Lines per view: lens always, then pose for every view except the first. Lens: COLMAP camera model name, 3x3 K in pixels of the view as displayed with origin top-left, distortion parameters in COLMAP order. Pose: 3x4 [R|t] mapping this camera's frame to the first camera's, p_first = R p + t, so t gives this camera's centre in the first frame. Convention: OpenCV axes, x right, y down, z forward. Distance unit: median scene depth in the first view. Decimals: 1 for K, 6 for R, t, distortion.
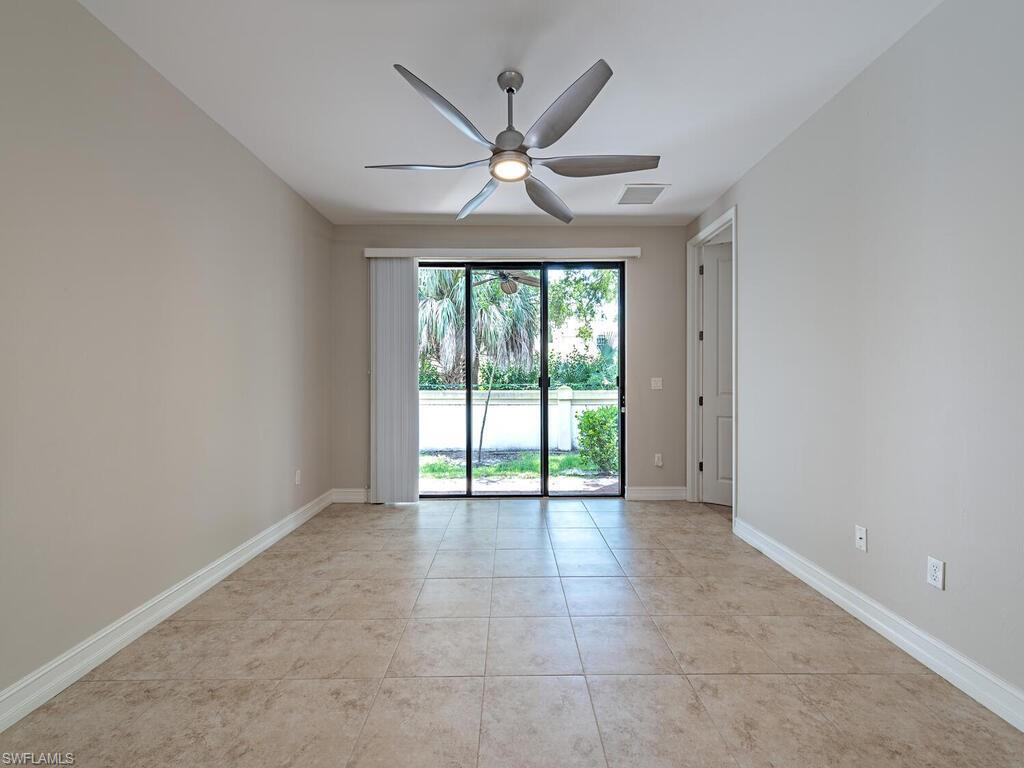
lens RADIAL K [[401.8, 0, 515.2], [0, 401.8, 379.2], [0, 0, 1]] dist [0.008674, -0.000754]
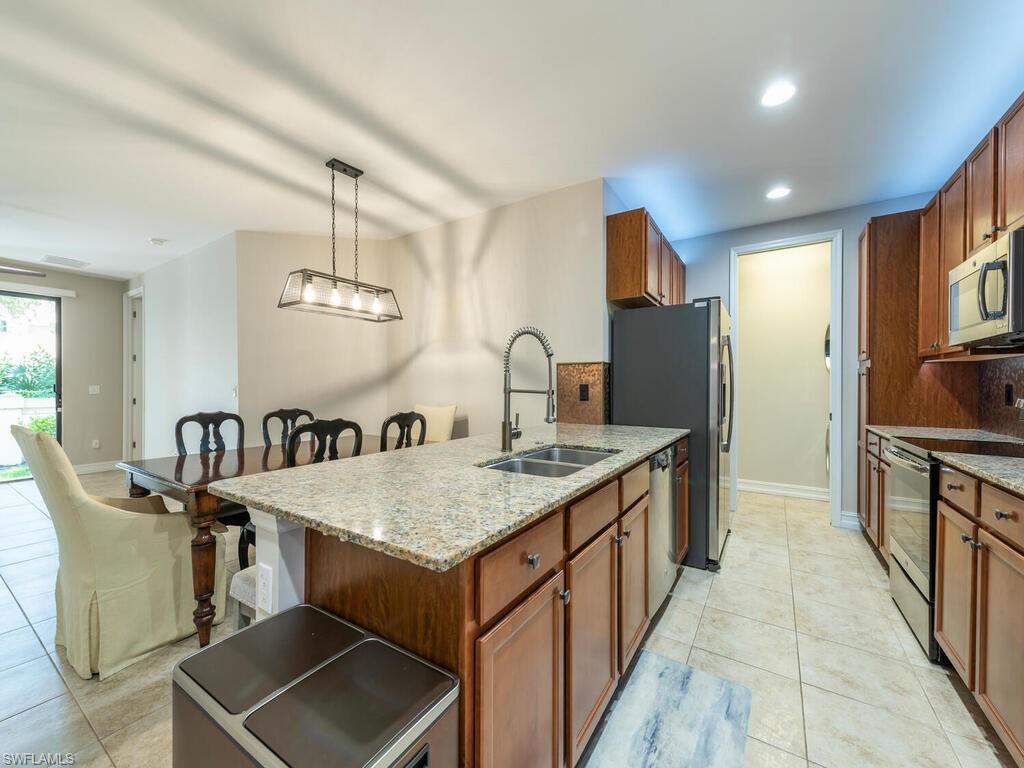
lens RADIAL K [[401.8, 0, 516.2], [0, 401.8, 389.1], [0, 0, 1]] dist [0.008674, -0.000754]
pose [[0.556089, 0.003175, 0.831117, -0.003493], [-0.006947, 0.999976, 0.000828, -0.003533], [-0.831094, -0.006234, 0.556098, -1.008269]]
